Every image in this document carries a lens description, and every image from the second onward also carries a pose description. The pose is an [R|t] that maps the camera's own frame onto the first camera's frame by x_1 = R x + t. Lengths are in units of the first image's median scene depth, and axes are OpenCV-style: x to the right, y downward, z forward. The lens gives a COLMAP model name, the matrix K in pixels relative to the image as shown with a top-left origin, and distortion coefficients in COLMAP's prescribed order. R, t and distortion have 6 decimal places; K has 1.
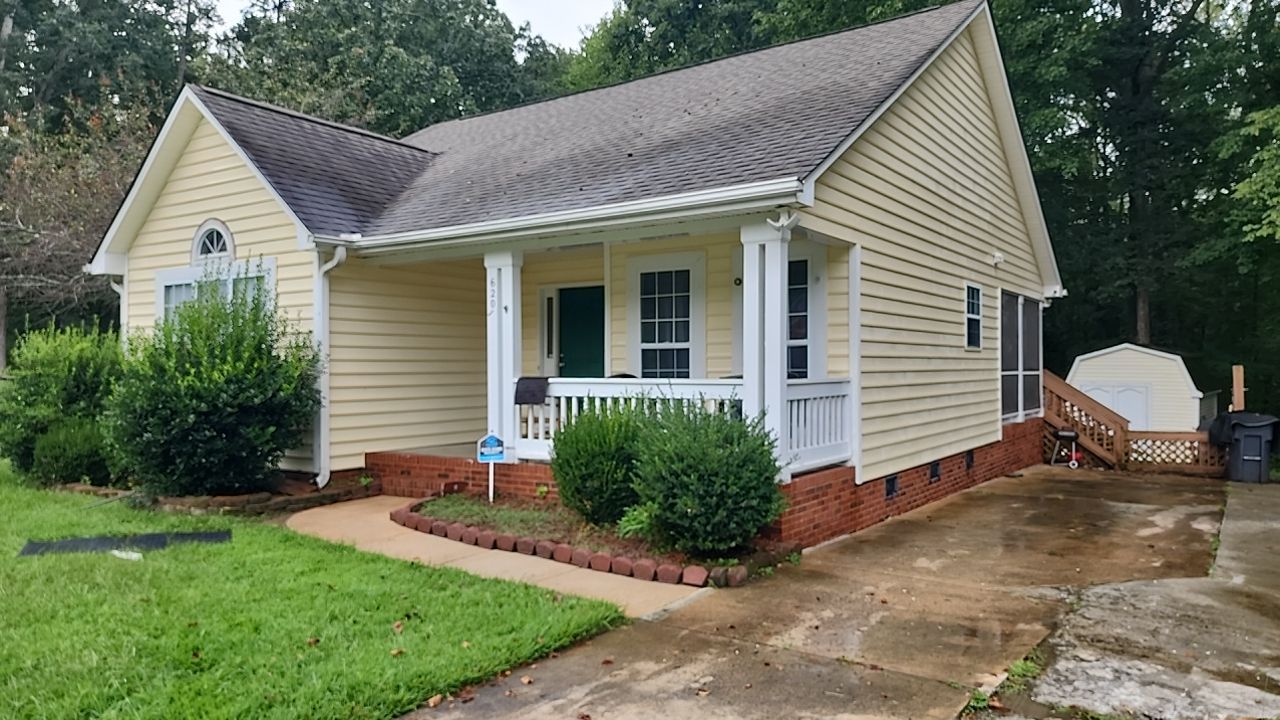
lens RADIAL K [[850.9, 0, 658.1], [0, 850.9, 358.5], [0, 0, 1]] dist [0.063549, -0.040661]
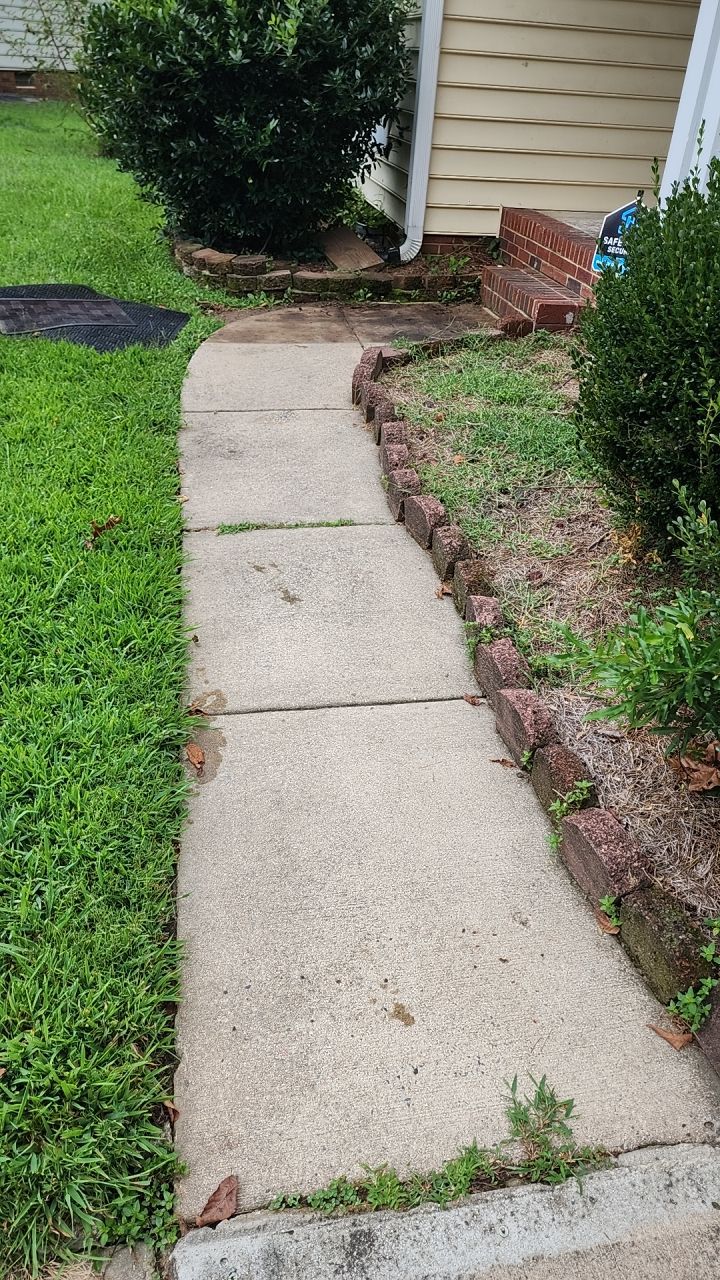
lens RADIAL K [[850.9, 0, 359.3], [0, 850.9, 652.2], [0, 0, 1]] dist [0.063549, -0.040661]
pose [[0.690741, 0.444213, -0.570571, 0.033057], [-0.053381, 0.818232, 0.572404, 0.032927], [0.721129, -0.364925, 0.588899, 0.521048]]
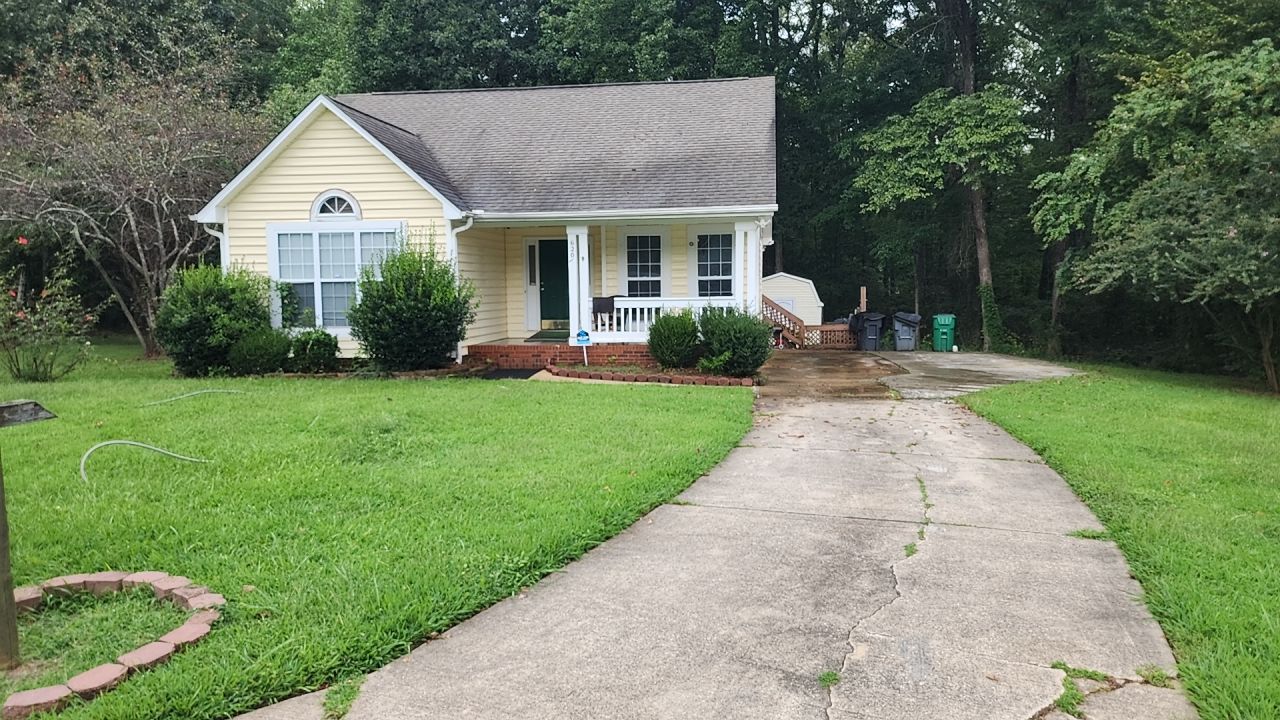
lens RADIAL K [[850.9, 0, 655.2], [0, 850.9, 339.7], [0, 0, 1]] dist [0.063549, -0.040661]
pose [[0.896139, -0.032726, 0.442566, -0.742338], [0.000286, 0.997320, 0.073168, -0.017701], [-0.443774, -0.065442, 0.893746, -0.580811]]
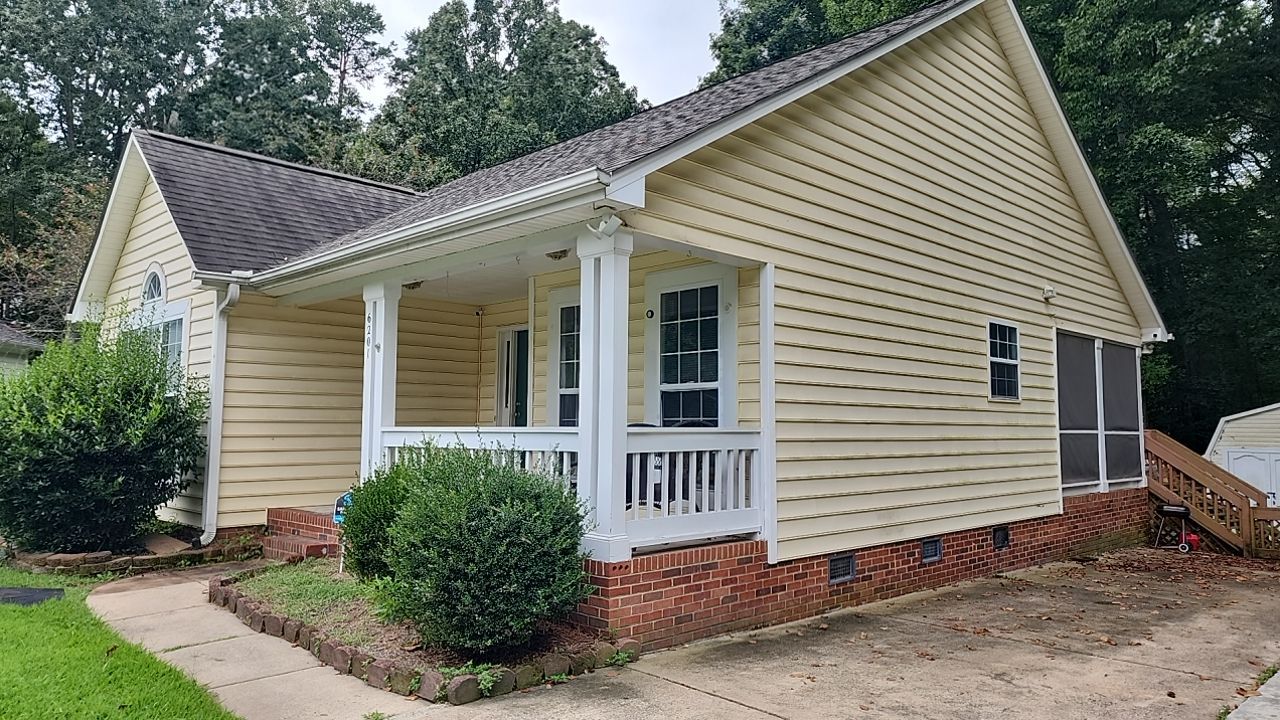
lens RADIAL K [[850.9, 0, 646.4], [0, 850.9, 351.8], [0, 0, 1]] dist [0.063549, -0.040661]
pose [[0.983034, -0.006865, -0.183293, 0.229848], [-0.007548, 0.996939, -0.077818, 0.012000], [0.183266, 0.077881, 0.979974, 0.164976]]
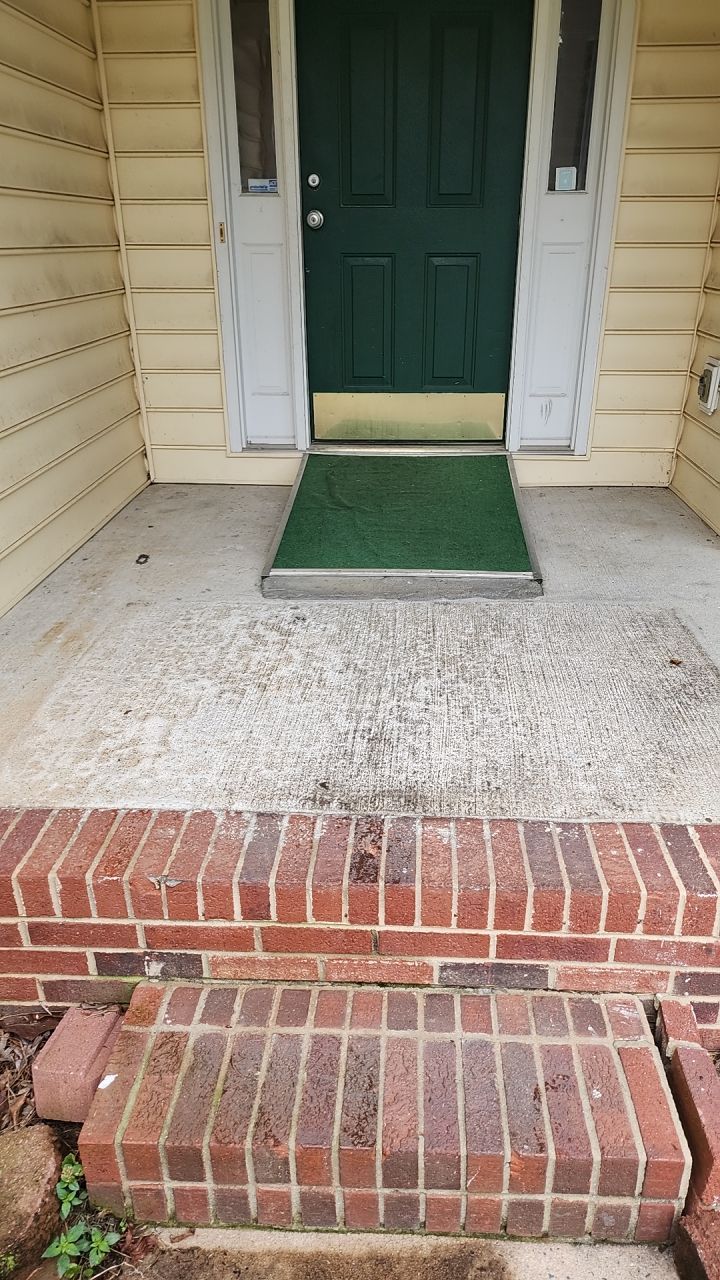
lens RADIAL K [[850.9, 0, 368.0], [0, 850.9, 628.9], [0, 0, 1]] dist [0.063549, -0.040661]
pose [[0.860943, -0.213119, 0.461907, -0.311349], [-0.003320, 0.905637, 0.424041, 0.011380], [-0.508691, -0.366608, 0.778994, 0.860885]]
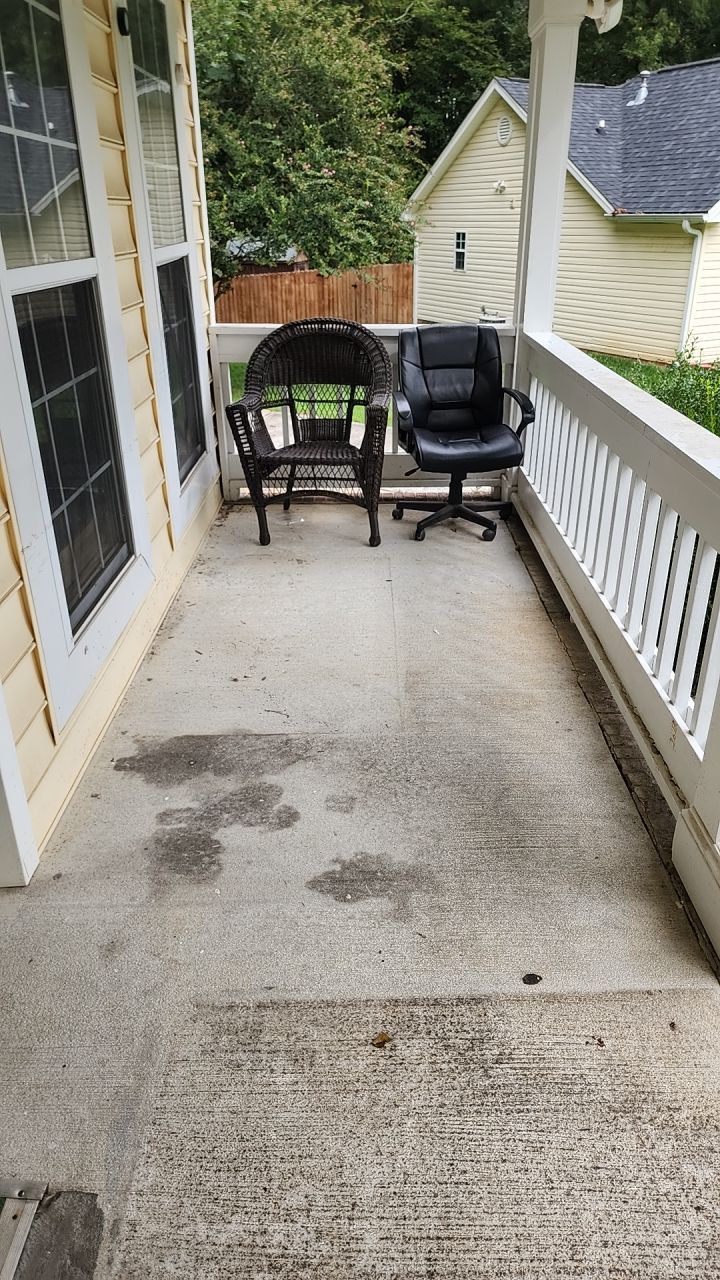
lens RADIAL K [[850.9, 0, 368.9], [0, 850.9, 643.6], [0, 0, 1]] dist [0.063549, -0.040661]
pose [[-0.558562, -0.365524, 0.744581, -0.236739], [-0.003069, 0.898571, 0.438817, -0.026776], [-0.829457, 0.242821, -0.503029, 1.053713]]
